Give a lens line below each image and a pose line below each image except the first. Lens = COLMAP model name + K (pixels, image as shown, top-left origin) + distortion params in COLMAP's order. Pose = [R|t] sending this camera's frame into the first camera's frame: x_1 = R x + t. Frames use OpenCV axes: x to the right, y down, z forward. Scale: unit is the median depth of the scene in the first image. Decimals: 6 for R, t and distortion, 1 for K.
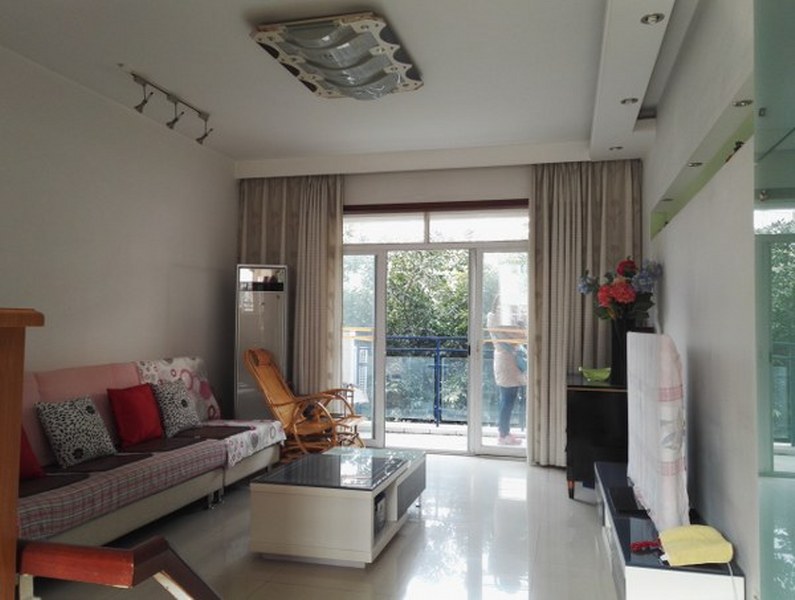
lens RADIAL K [[658.1, 0, 409.4], [0, 658.1, 298.6], [0, 0, 1]] dist [0.073942, -0.040994]
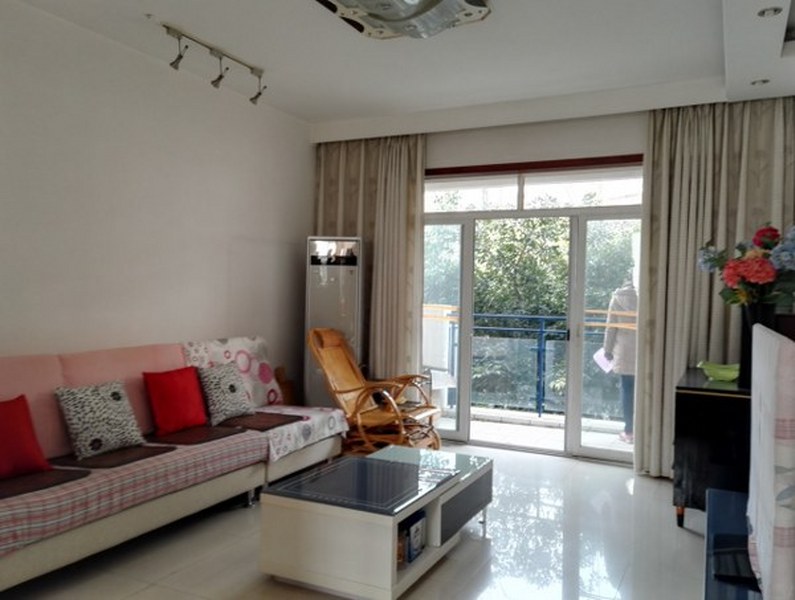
lens RADIAL K [[658.1, 0, 409.4], [0, 658.1, 298.6], [0, 0, 1]] dist [0.073942, -0.040994]
pose [[0.976733, 0.013149, -0.214053, 0.080027], [-0.003204, 0.998902, 0.046742, -0.009075], [0.214433, -0.044969, 0.975703, 0.131687]]
